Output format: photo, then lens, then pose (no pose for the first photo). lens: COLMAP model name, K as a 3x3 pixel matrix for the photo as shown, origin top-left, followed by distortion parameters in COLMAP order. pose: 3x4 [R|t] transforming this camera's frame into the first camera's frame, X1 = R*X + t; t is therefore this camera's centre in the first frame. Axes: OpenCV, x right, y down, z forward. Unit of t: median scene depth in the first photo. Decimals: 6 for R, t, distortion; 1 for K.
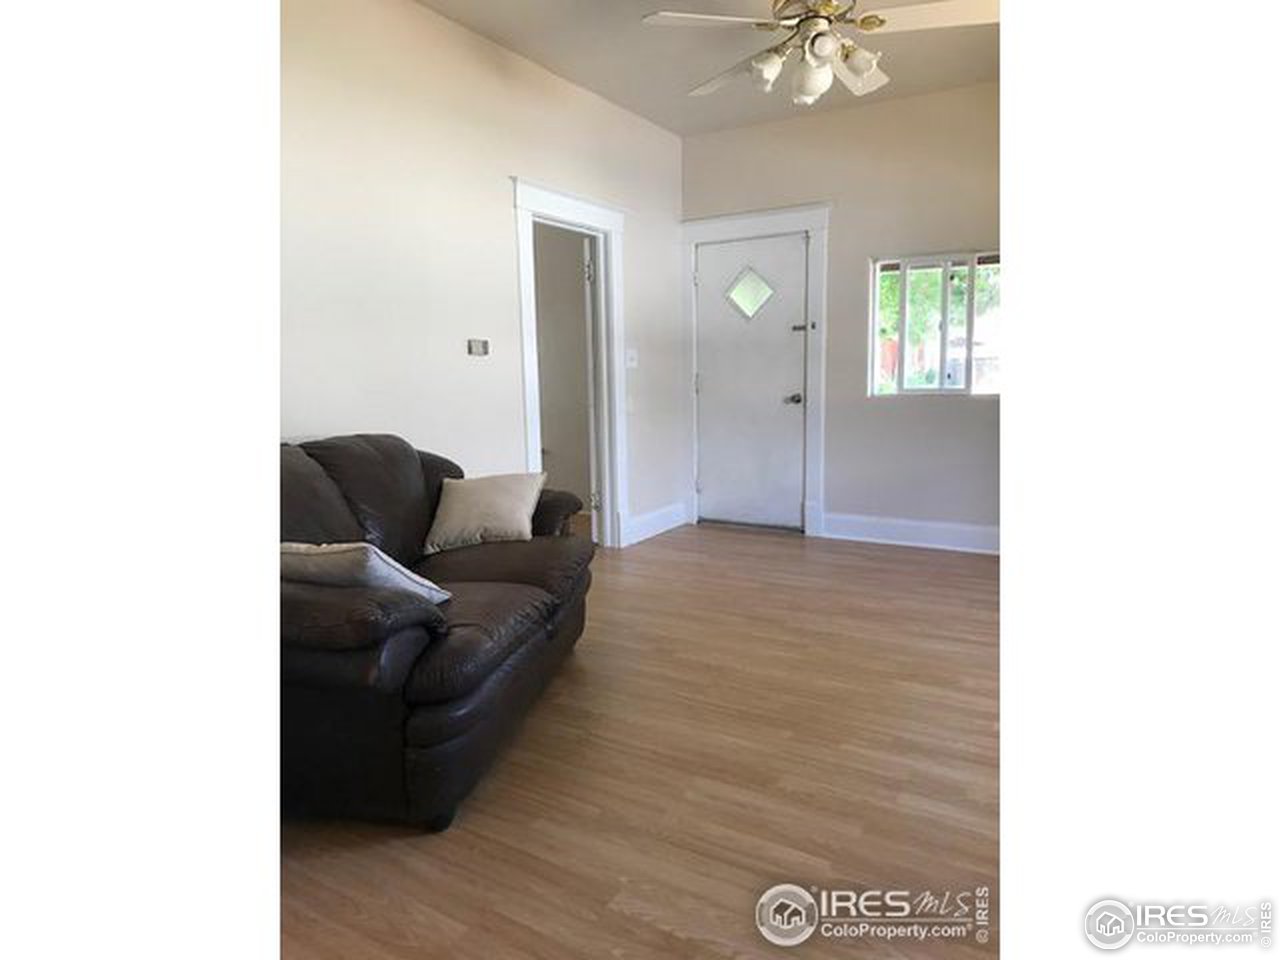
lens RADIAL K [[753.0, 0, 650.5], [0, 753.0, 483.3], [0, 0, 1]] dist [0.029588, -0.000319]
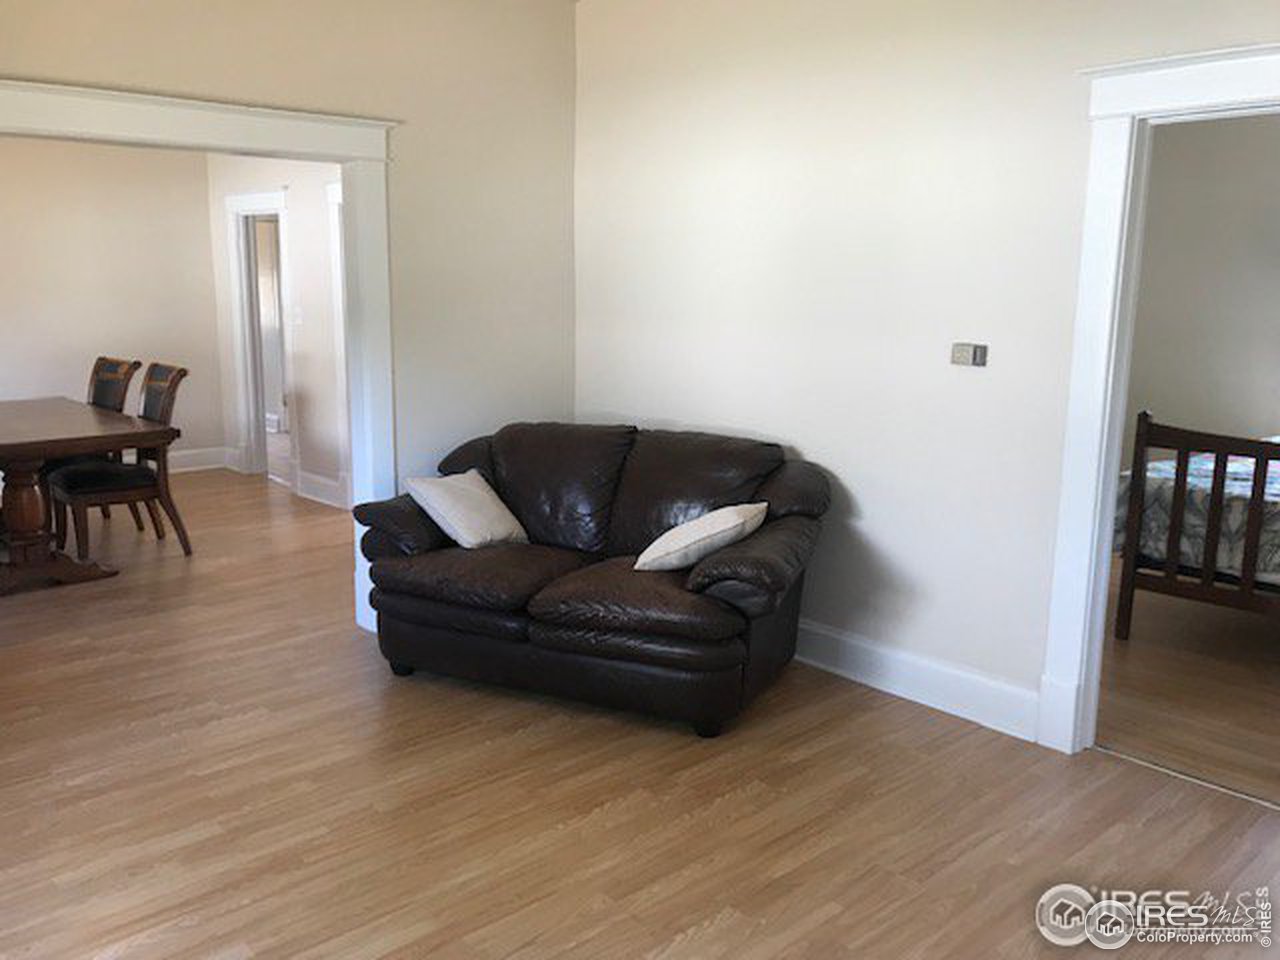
lens RADIAL K [[1056.4, 0, 626.8], [0, 1056.4, 482.4], [0, 0, 1]] dist [0.030686, 0.002696]
pose [[-0.290051, 0.176656, -0.940565, 1.111742], [-0.145042, 0.963348, 0.225663, -0.340003], [0.945956, 0.201876, -0.253798, 1.385764]]
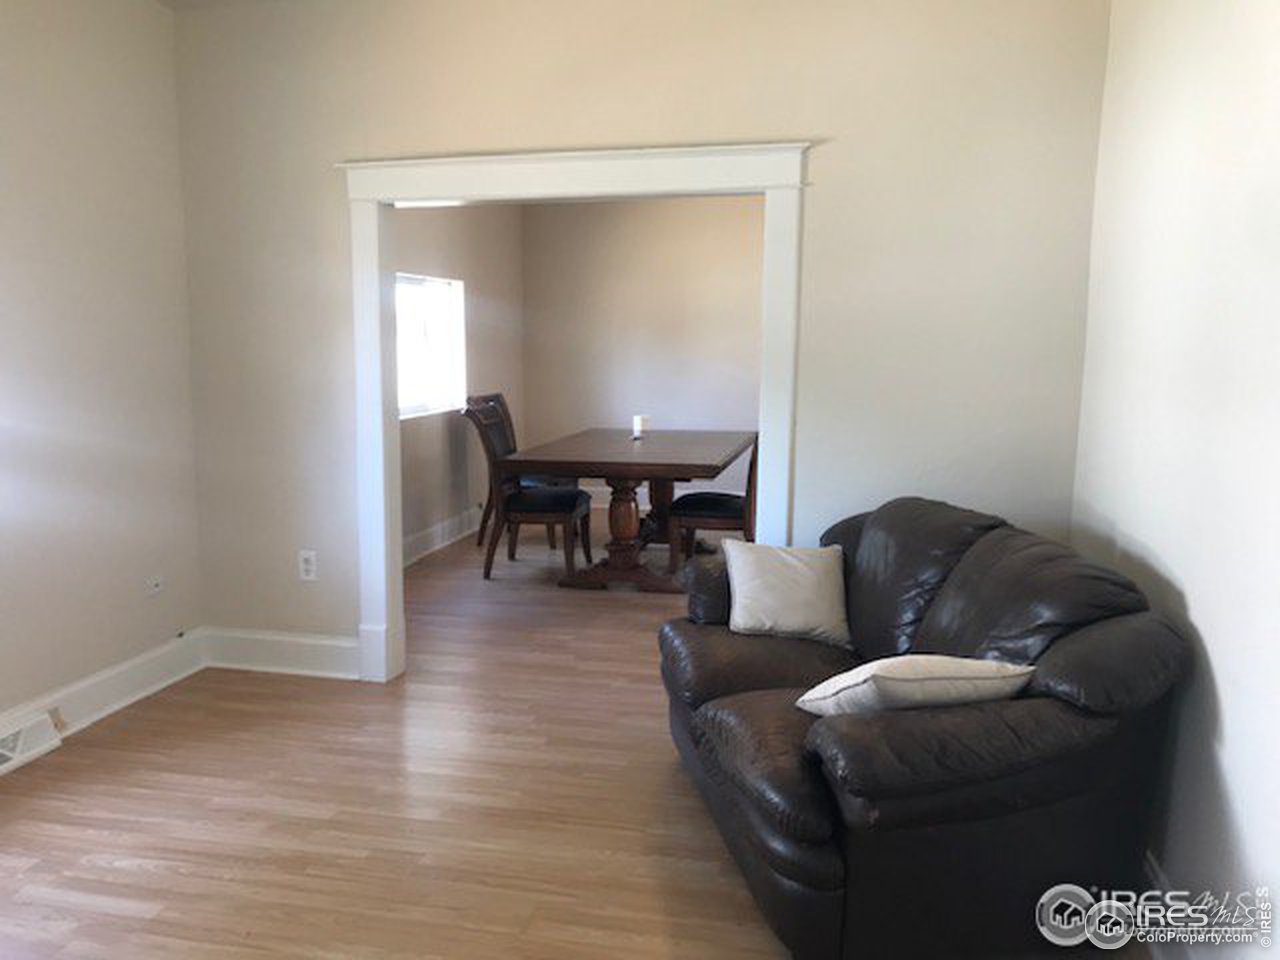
lens RADIAL K [[1056.4, 0, 626.8], [0, 1056.4, 482.4], [0, 0, 1]] dist [0.030686, 0.002696]
pose [[-0.949936, 0.045582, -0.309101, 0.290694], [-0.045794, 0.958305, 0.282053, -0.403329], [0.309070, 0.282087, -0.908242, 1.876863]]
